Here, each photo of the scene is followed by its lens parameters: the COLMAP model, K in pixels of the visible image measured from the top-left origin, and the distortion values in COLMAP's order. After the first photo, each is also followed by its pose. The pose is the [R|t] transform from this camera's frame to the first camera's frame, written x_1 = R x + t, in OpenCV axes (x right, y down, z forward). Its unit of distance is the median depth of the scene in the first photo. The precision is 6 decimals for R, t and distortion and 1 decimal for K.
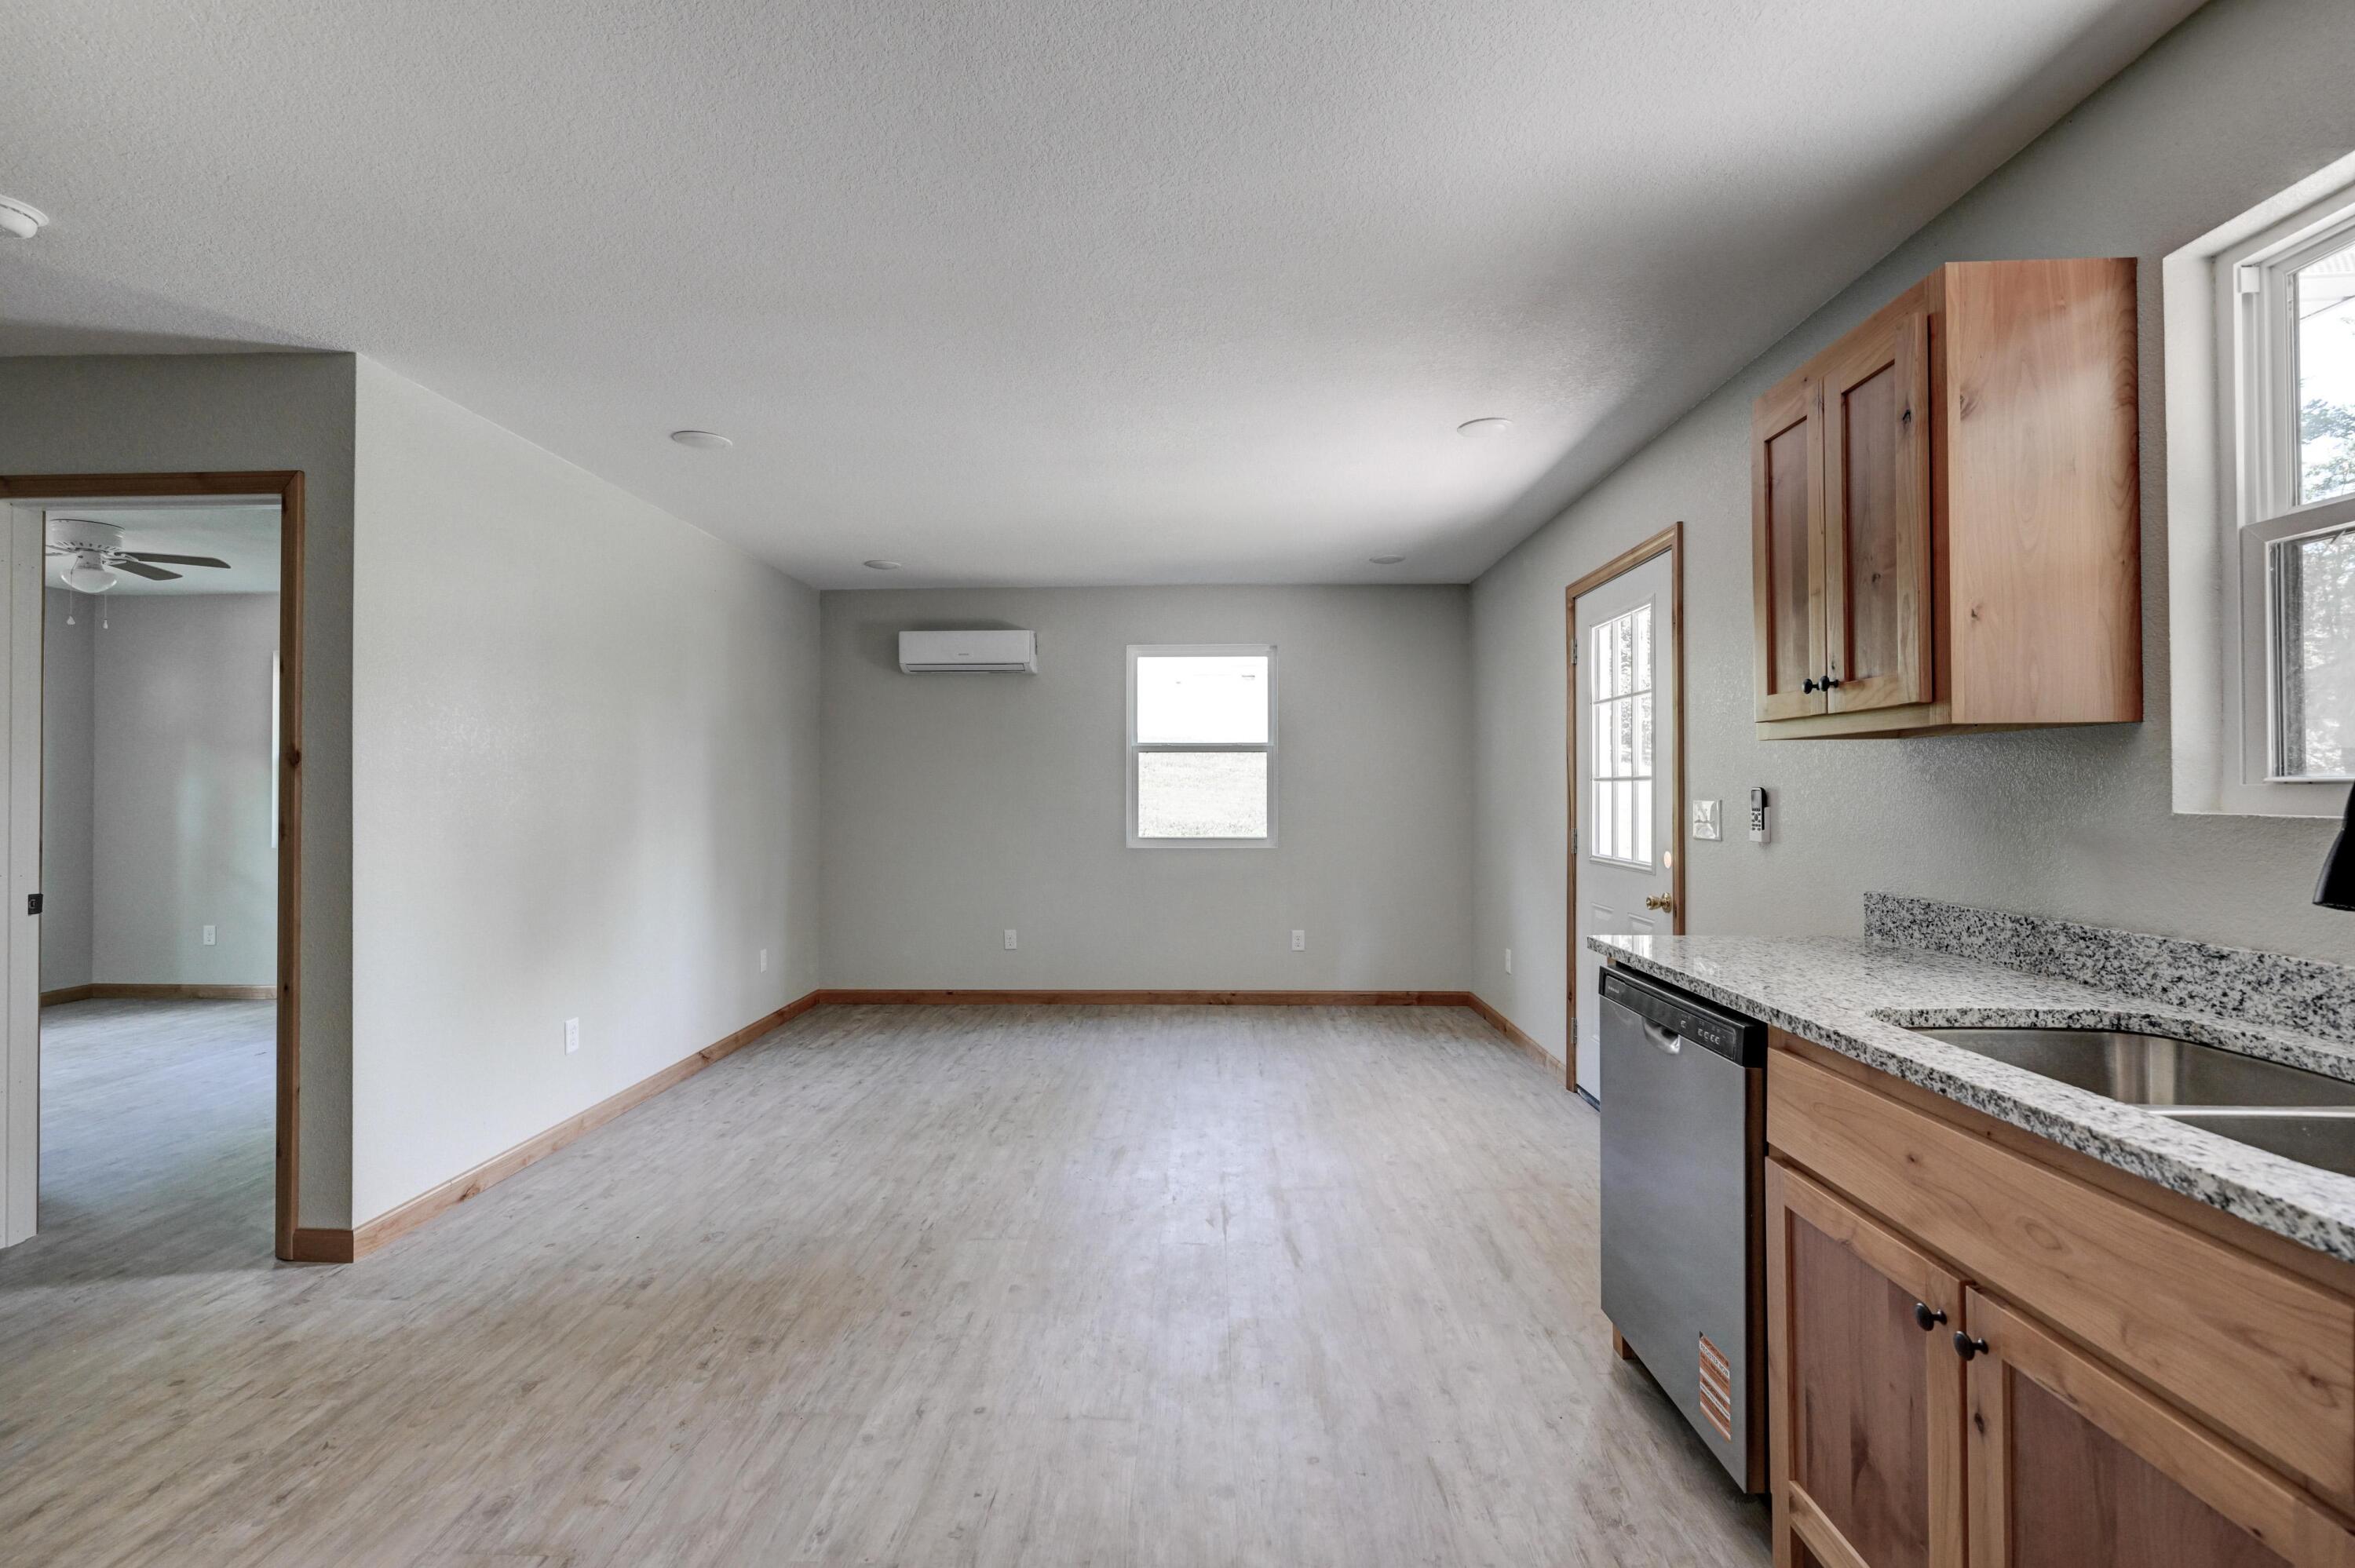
lens RADIAL K [[1074.4, 0, 1177.5], [0, 1074.4, 784.0], [0, 0, 1]] dist [0.000655, 0.000029]
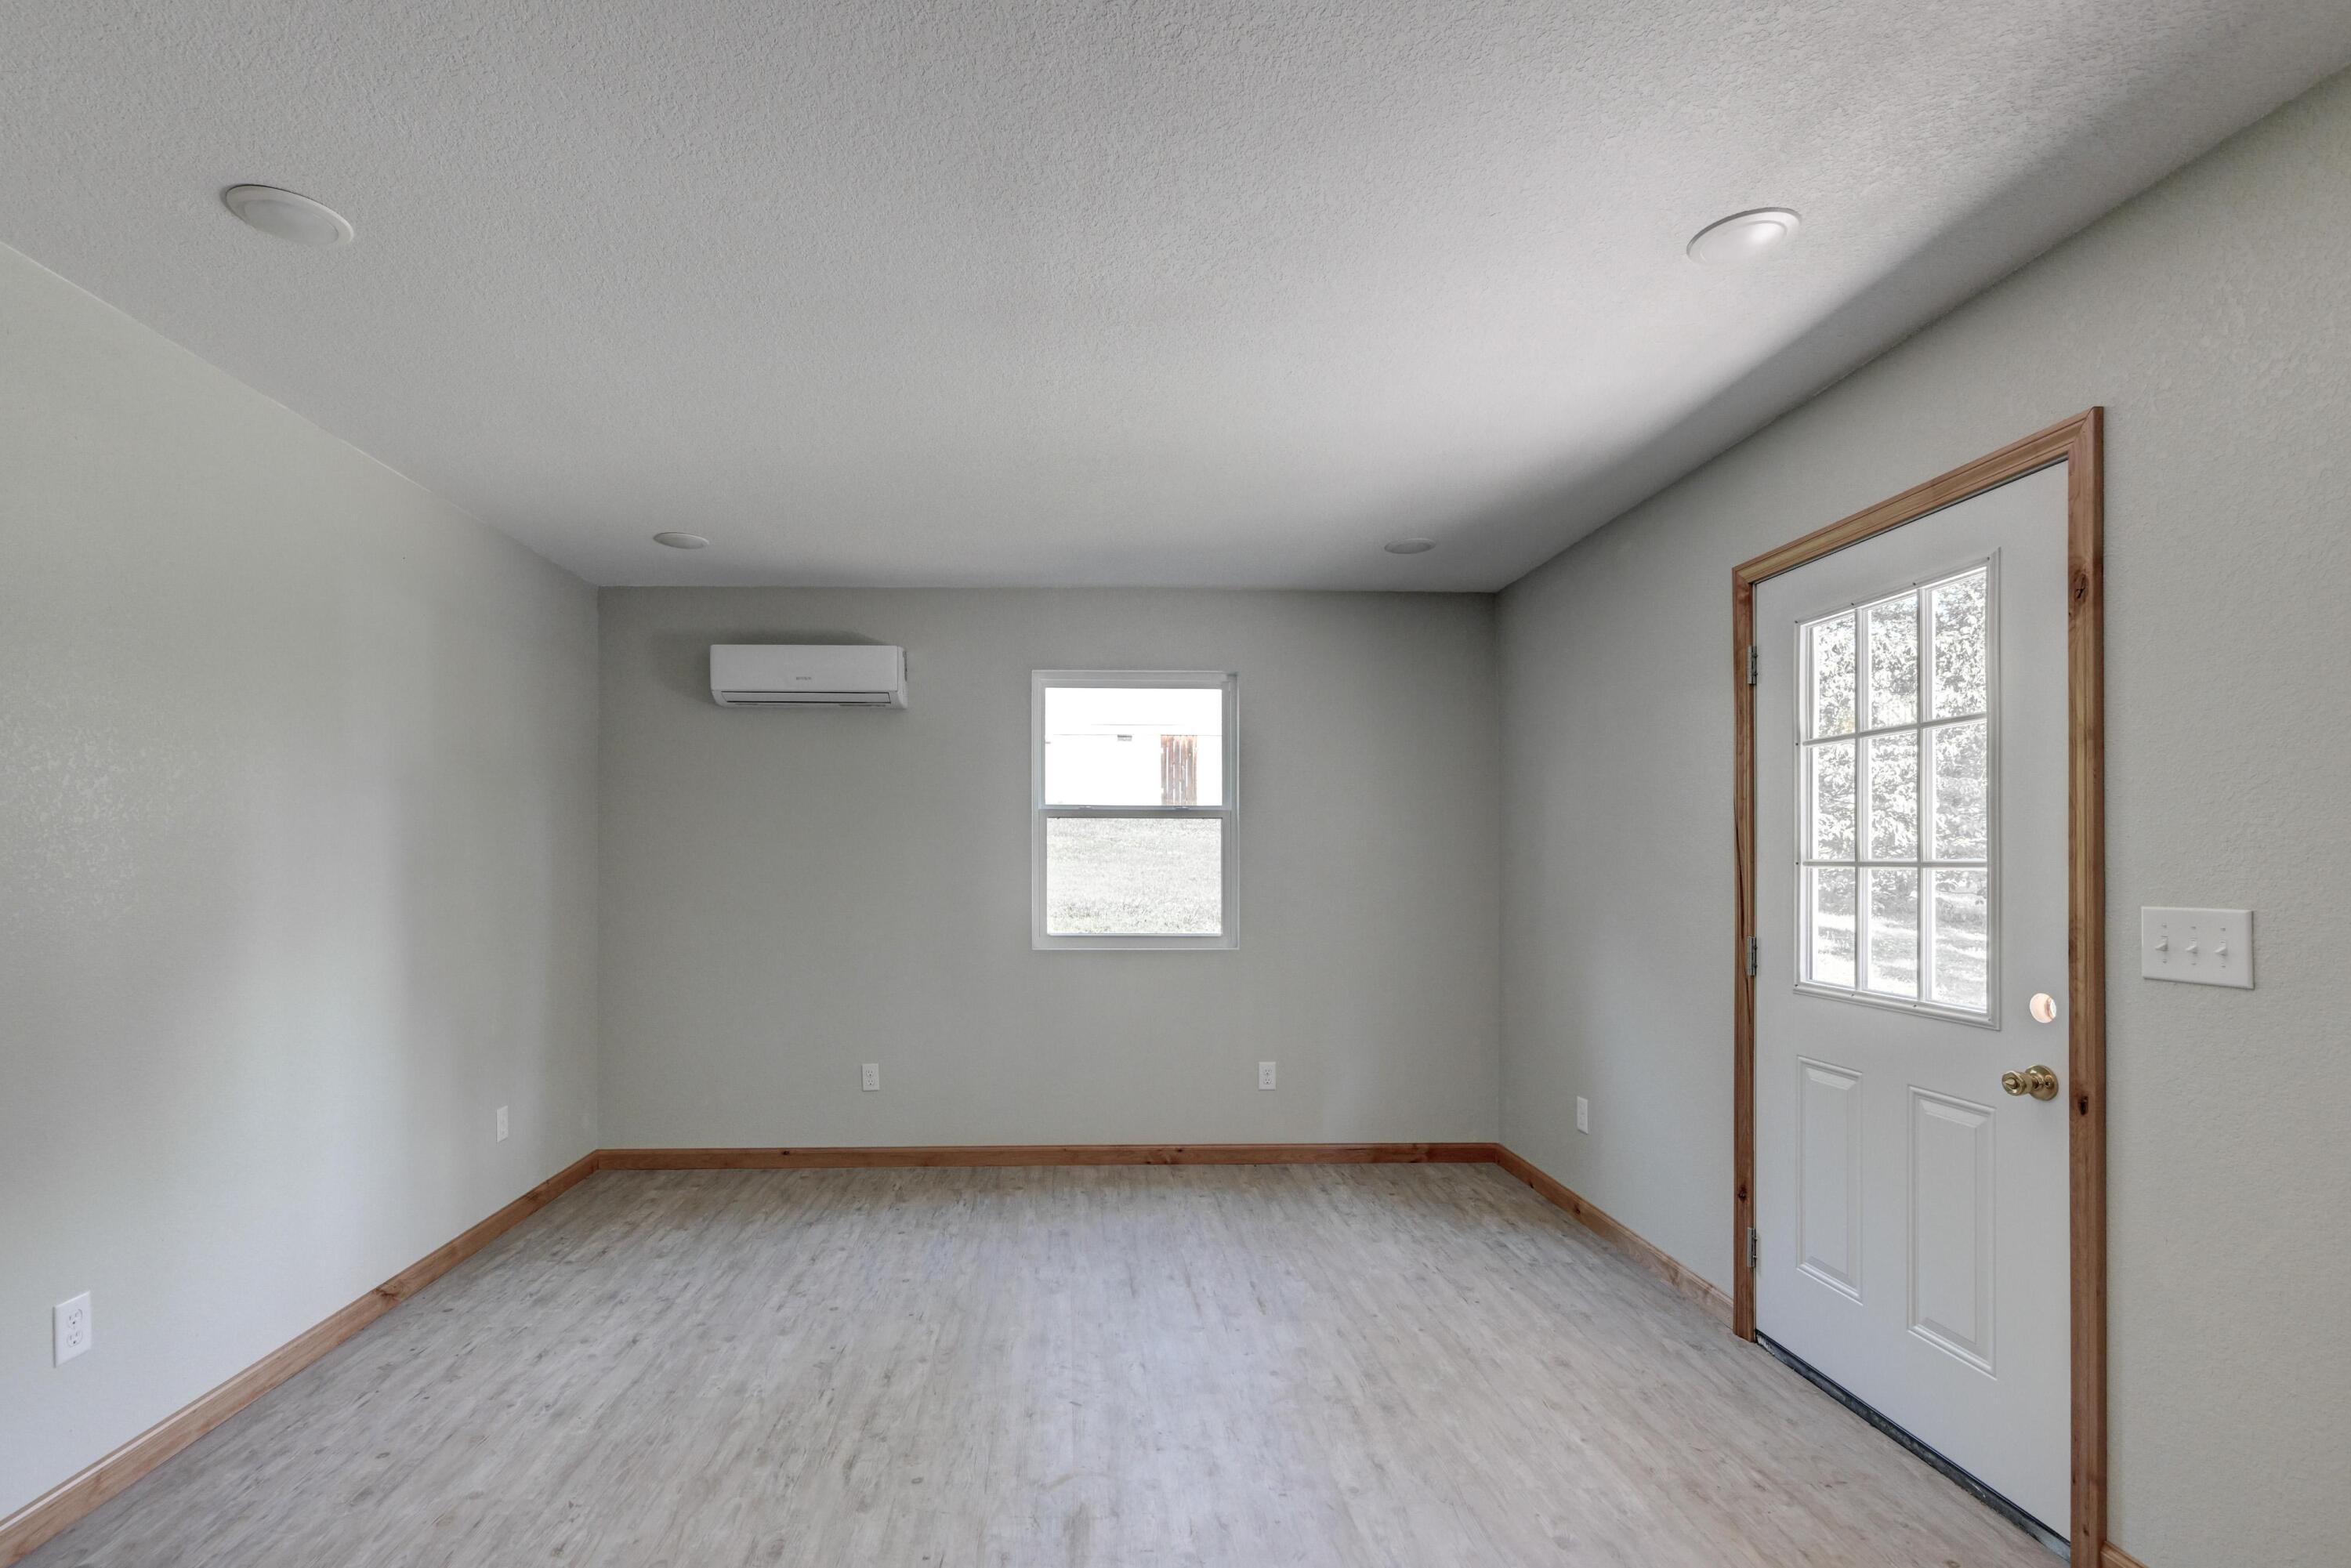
lens RADIAL K [[1082.7, 0, 1102.5], [0, 1082.7, 880.3], [0, 0, 1]] dist [-0.001112, 0.000006]
pose [[0.997789, 0.001841, 0.066438, -0.056840], [-0.003561, 0.999661, 0.025777, -0.007471], [-0.066368, -0.025957, 0.997458, 0.312487]]
